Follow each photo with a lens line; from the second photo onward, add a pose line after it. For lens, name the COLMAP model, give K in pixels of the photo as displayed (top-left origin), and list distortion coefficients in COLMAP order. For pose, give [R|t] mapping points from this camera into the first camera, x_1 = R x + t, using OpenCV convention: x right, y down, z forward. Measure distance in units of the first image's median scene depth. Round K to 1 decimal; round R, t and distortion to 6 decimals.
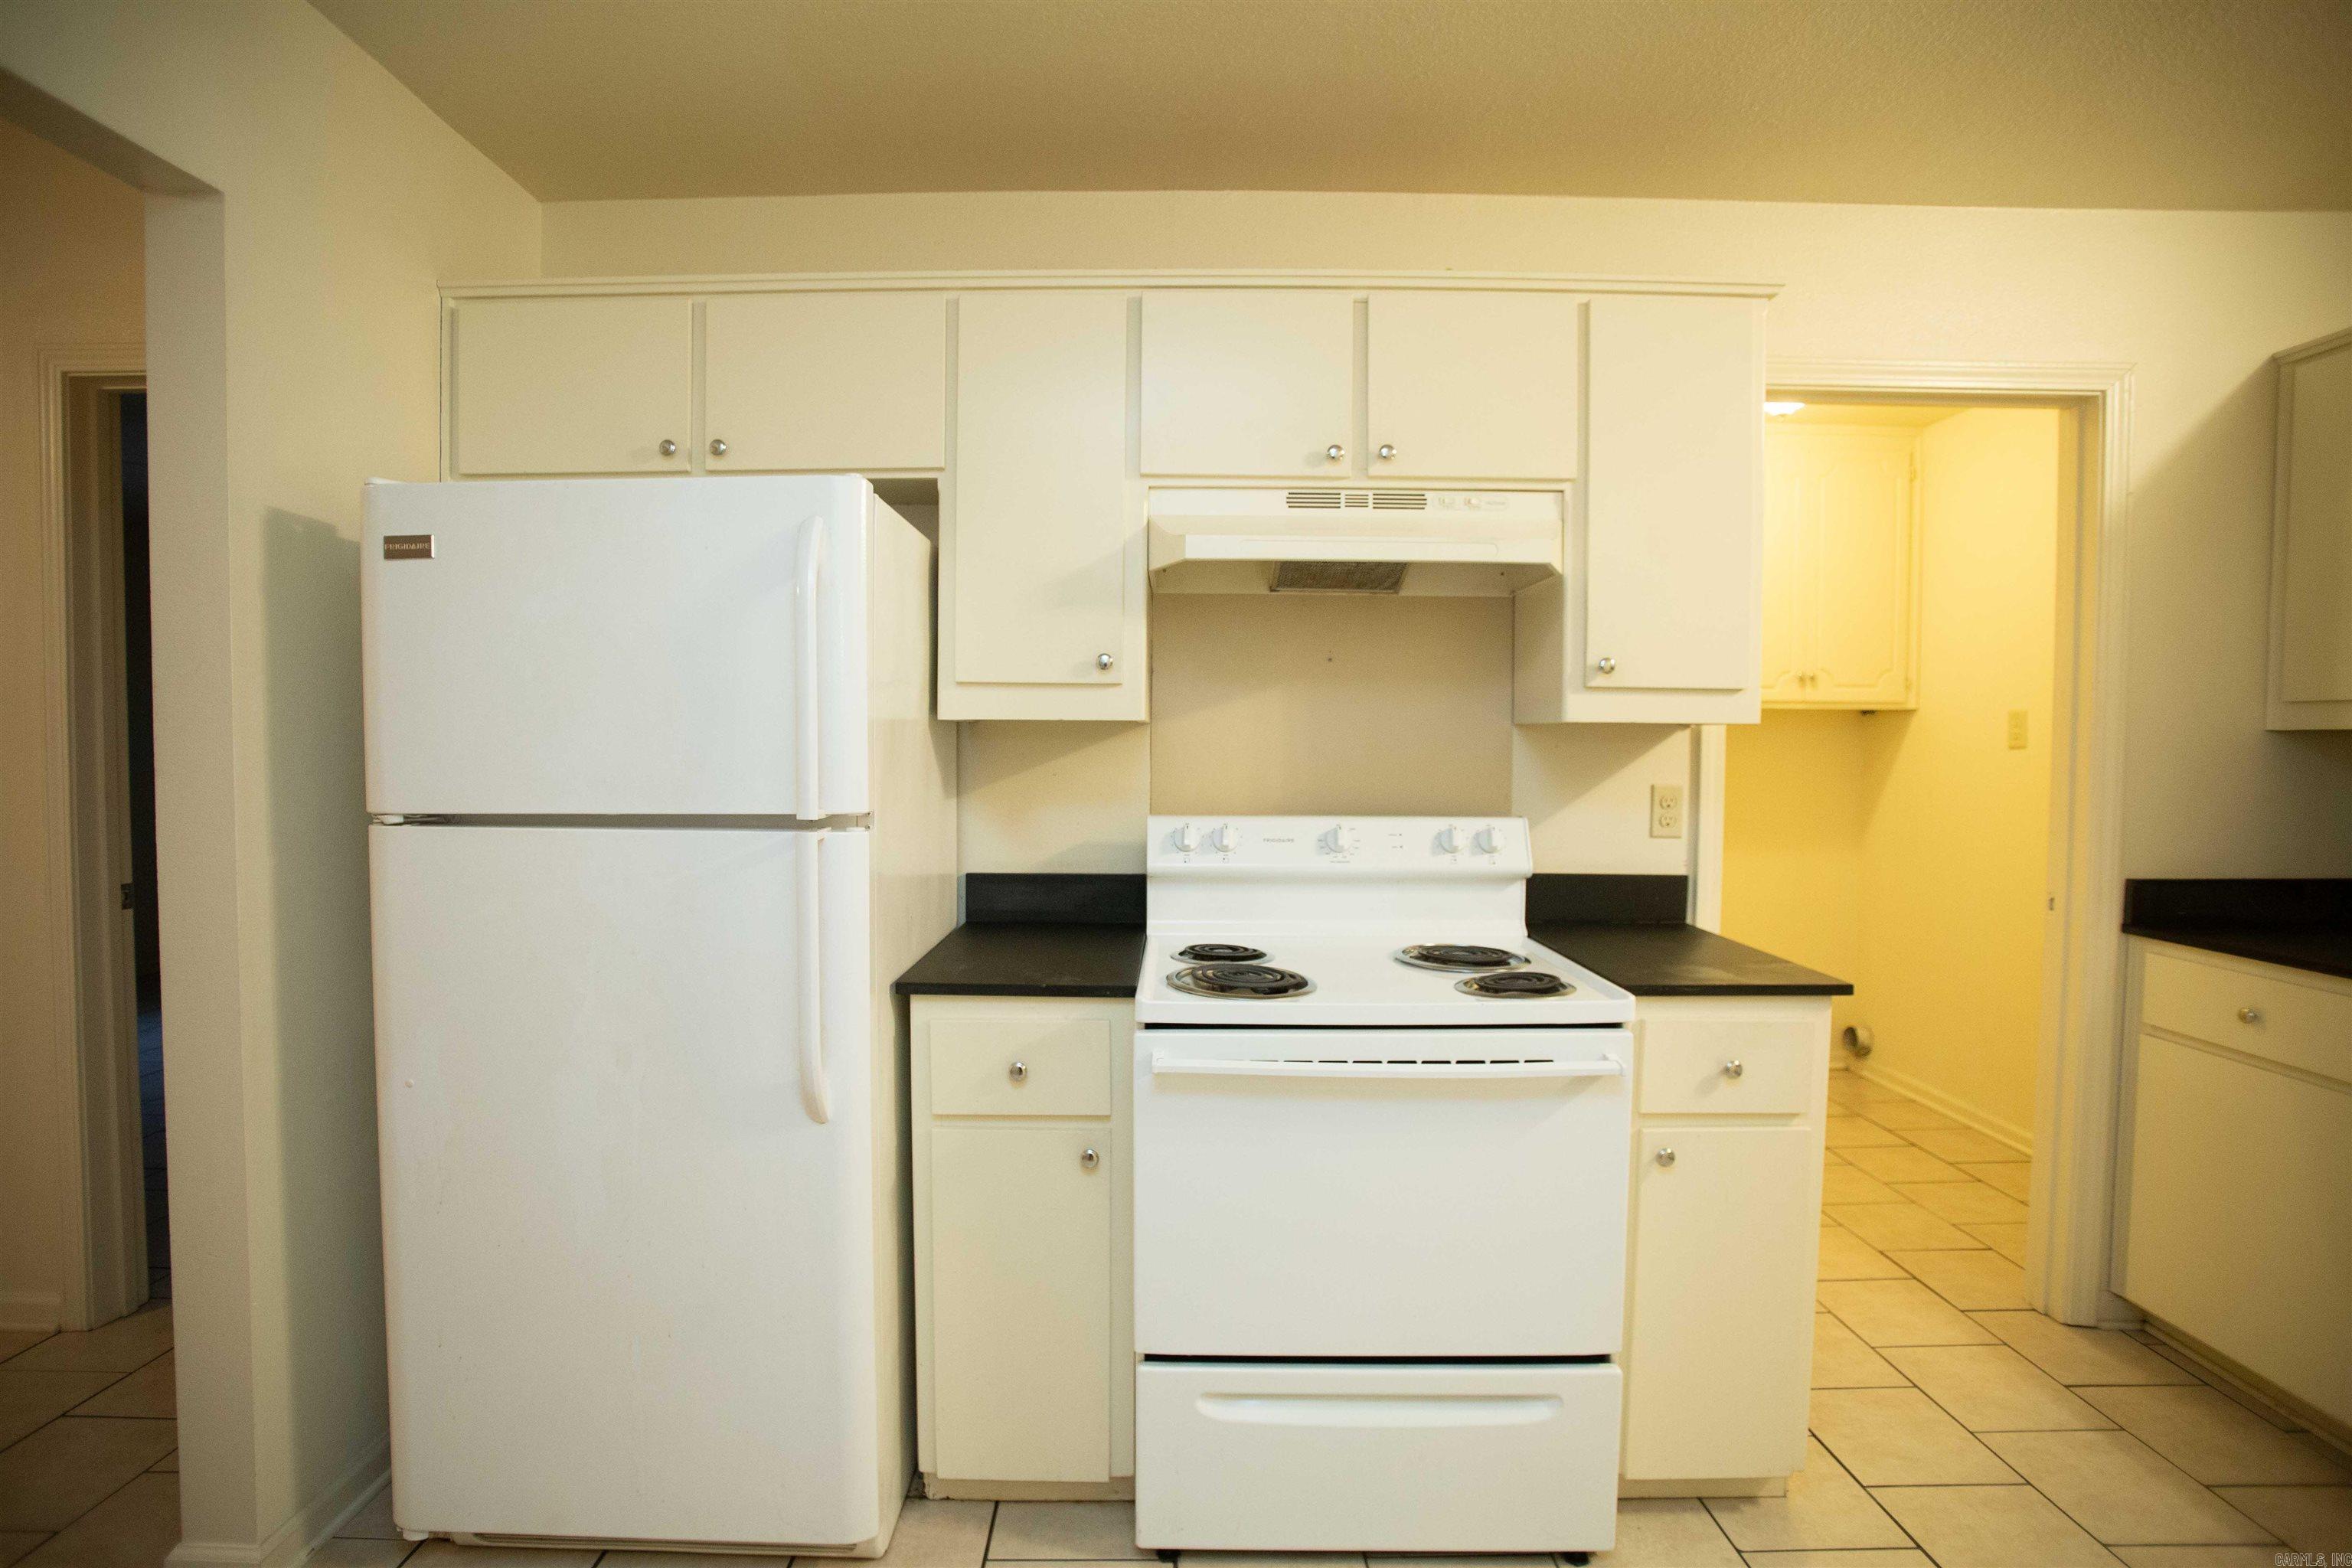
lens RADIAL K [[1158.1, 0, 1153.3], [0, 1158.1, 790.8], [0, 0, 1]] dist [-0.067573, 0.019769]
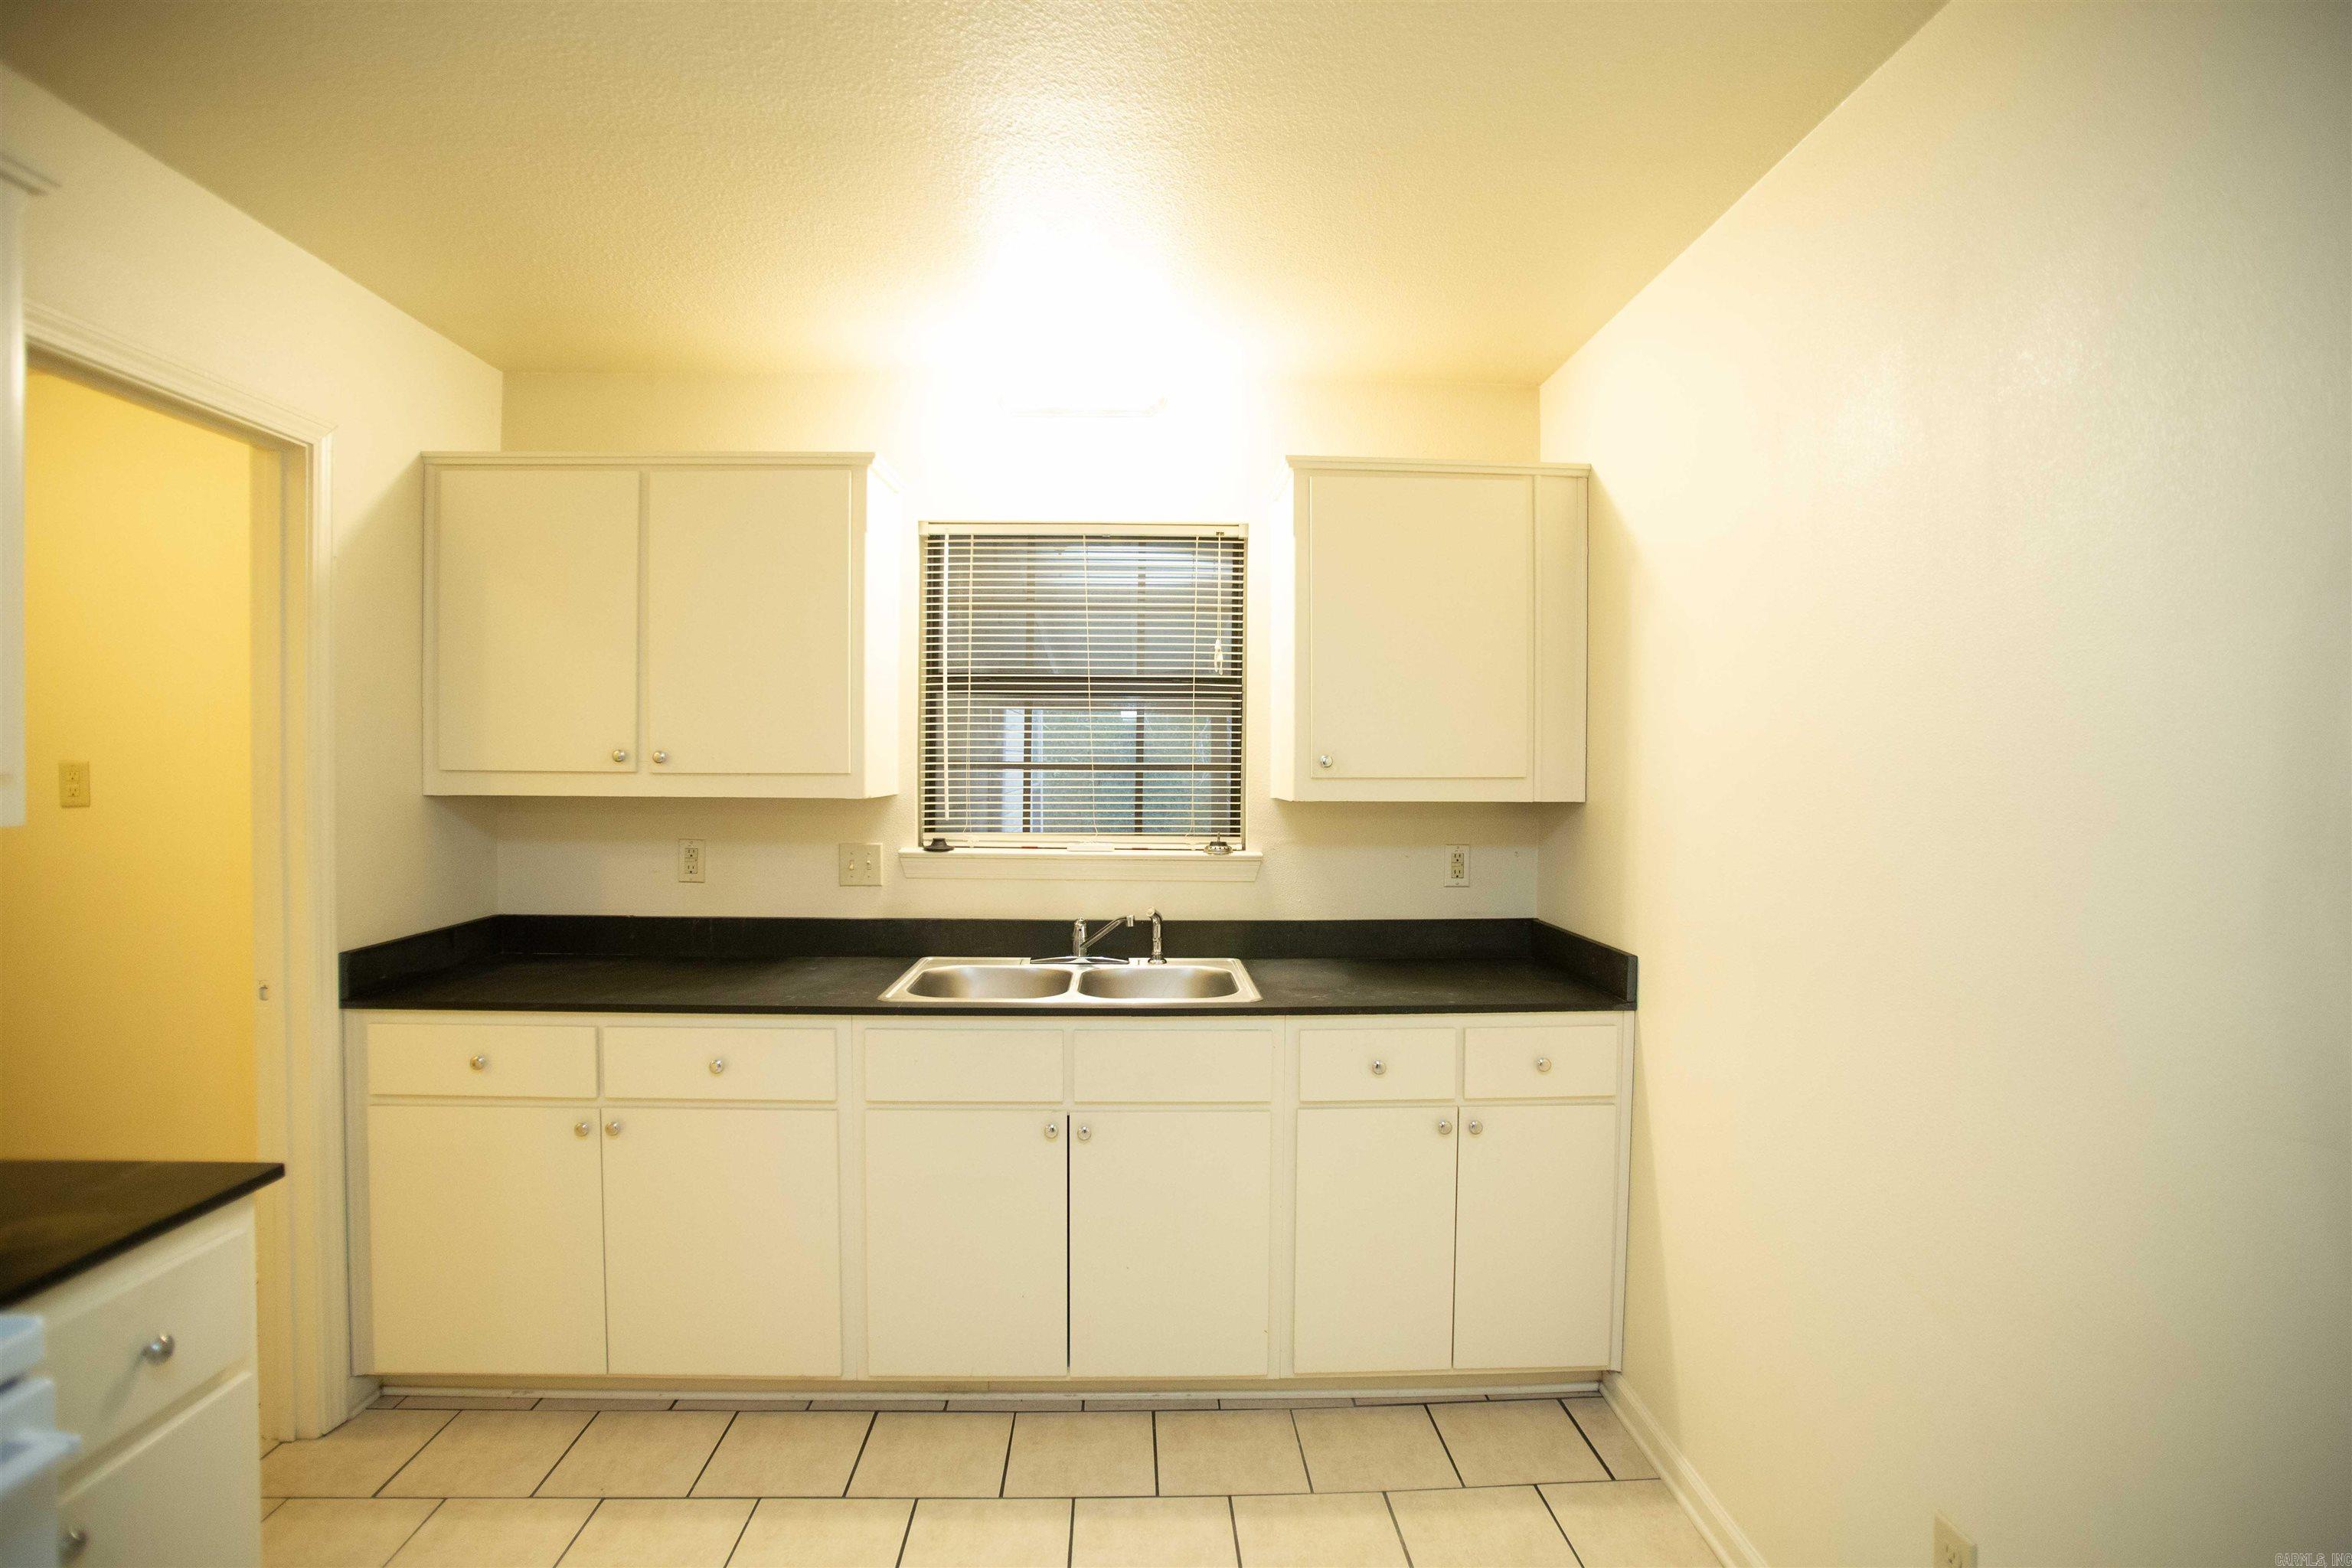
lens RADIAL K [[1158.1, 0, 1166.2], [0, 1158.1, 787.5], [0, 0, 1]] dist [-0.067573, 0.019769]
pose [[-0.031758, -0.024238, 0.999202, -0.133163], [0.036823, 0.998999, 0.025403, -0.069145], [-0.998817, 0.037600, -0.030834, 0.329200]]
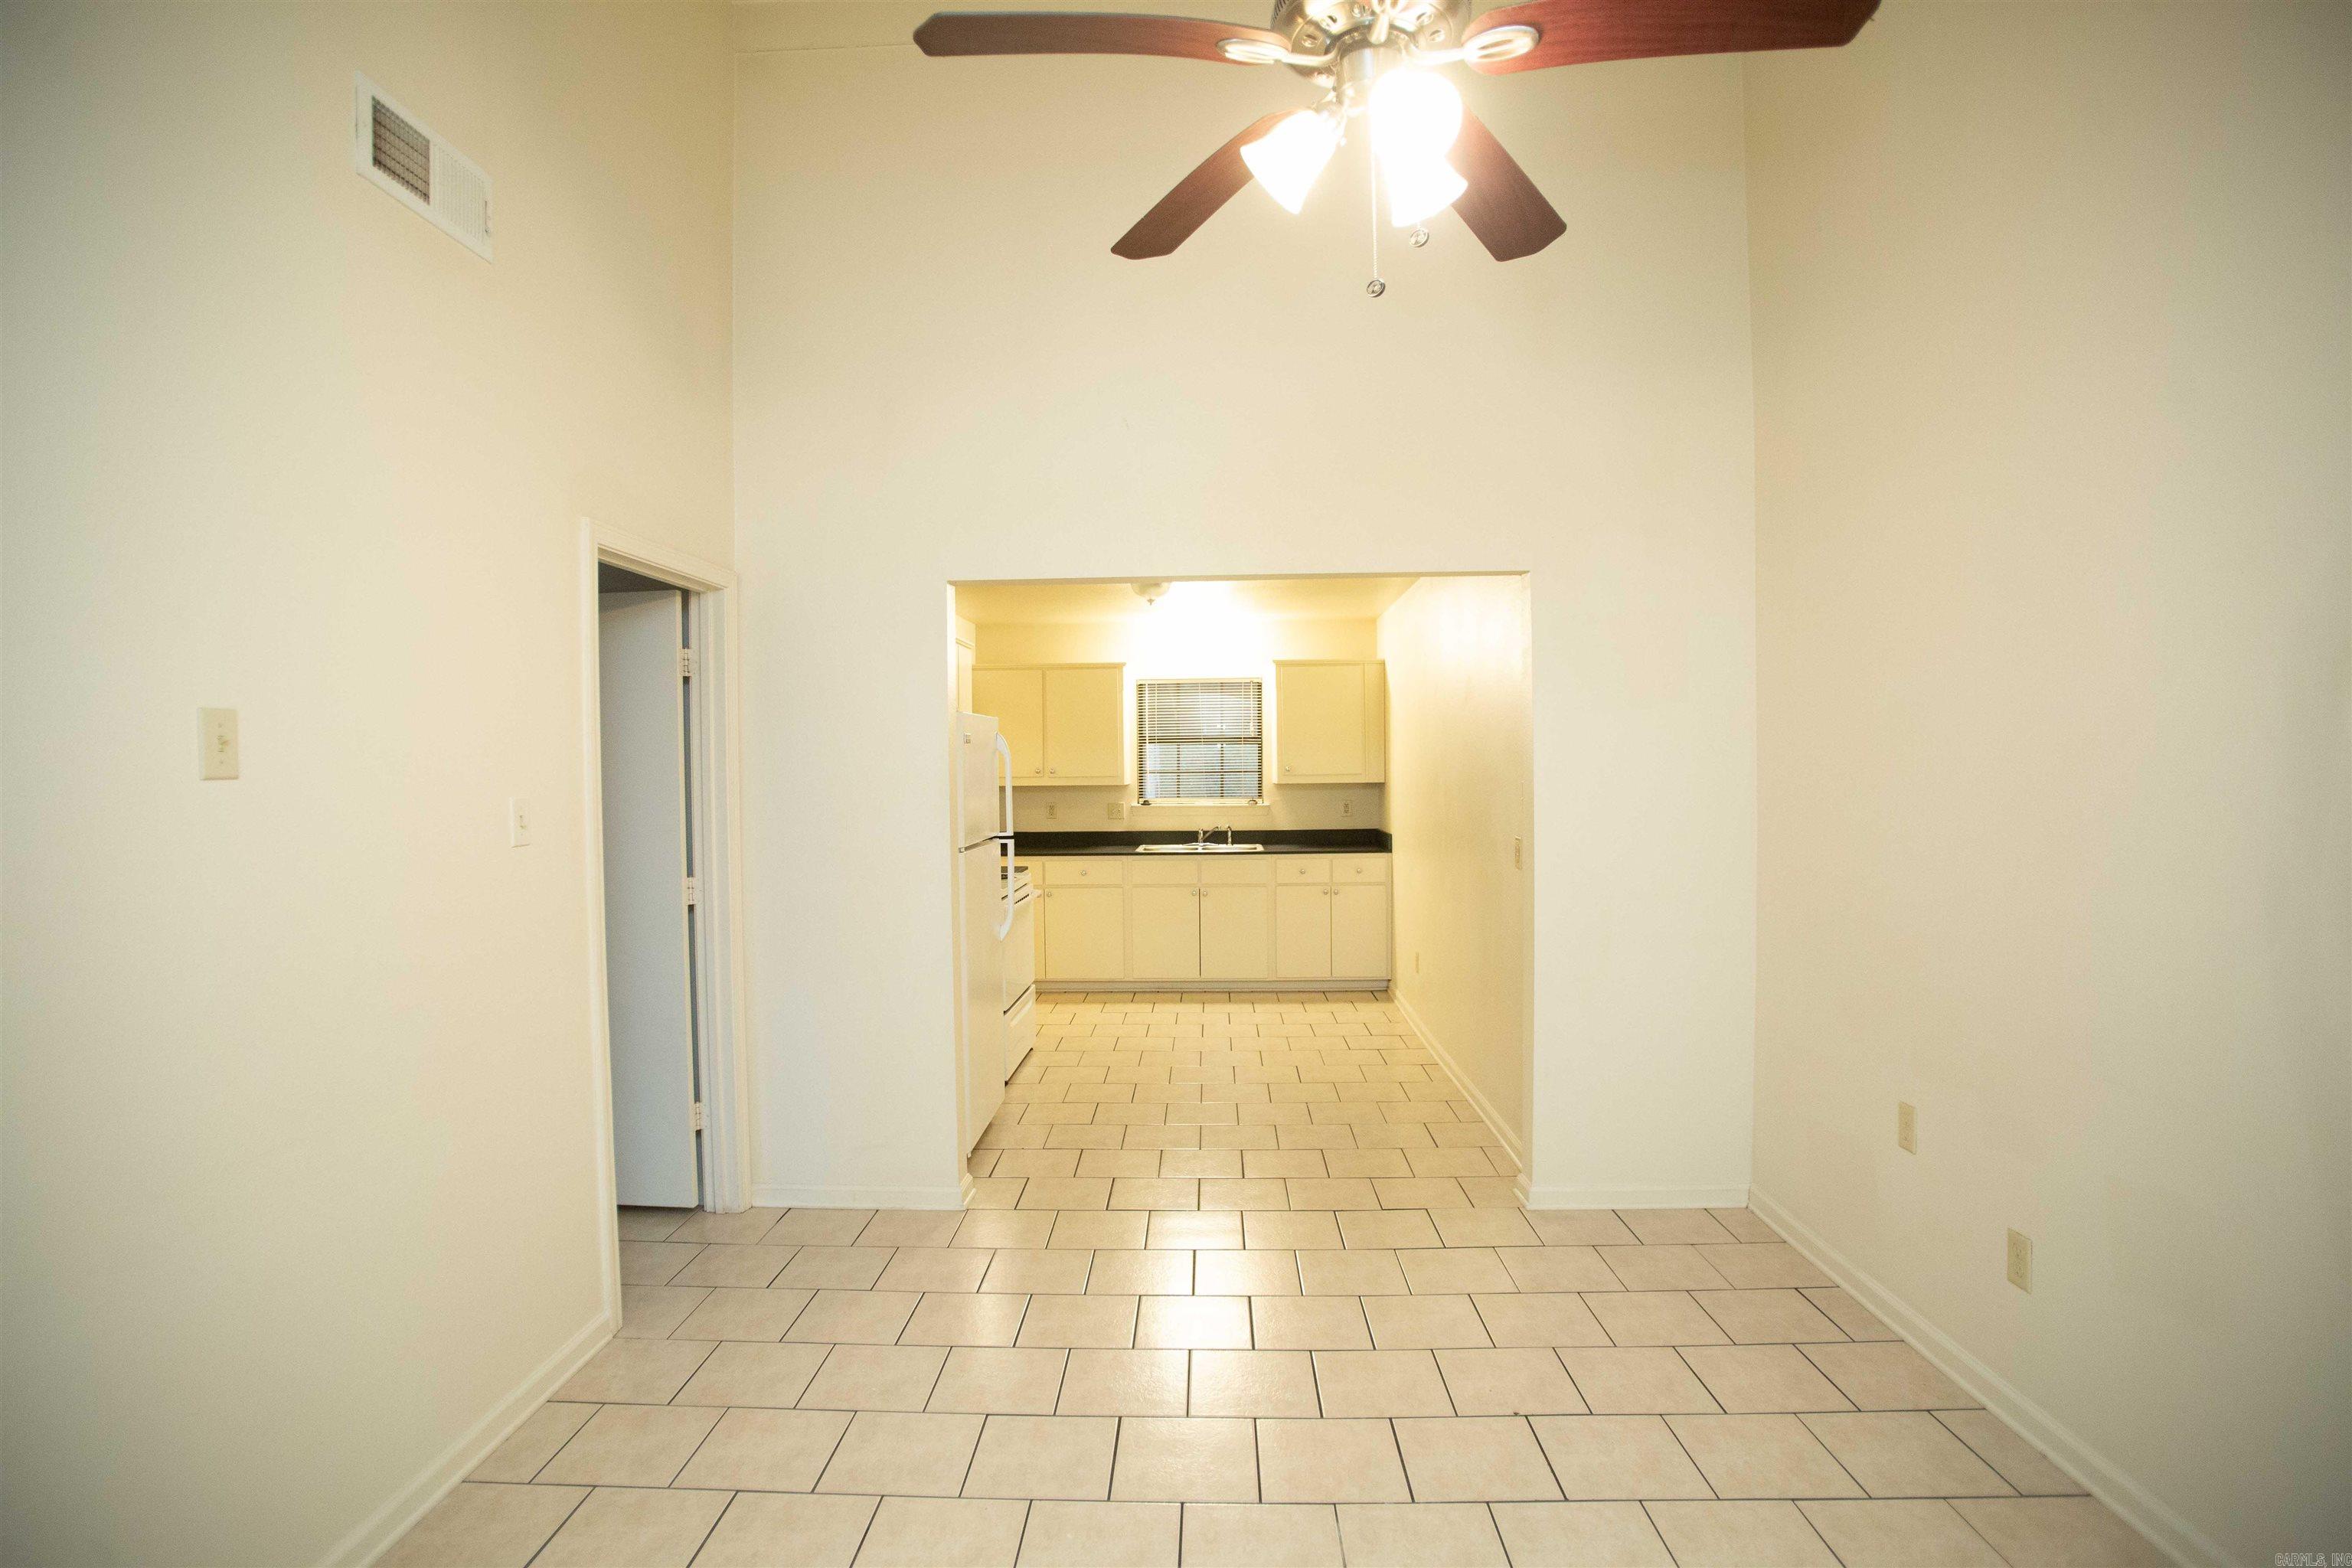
lens RADIAL K [[1158.1, 0, 1172.3], [0, 1158.1, 795.4], [0, 0, 1]] dist [-0.067573, 0.019769]
pose [[0.036874, -0.033415, 0.998761, -2.367769], [0.053704, 0.998063, 0.031409, -0.108610], [-0.997876, 0.052480, 0.038597, 0.336402]]
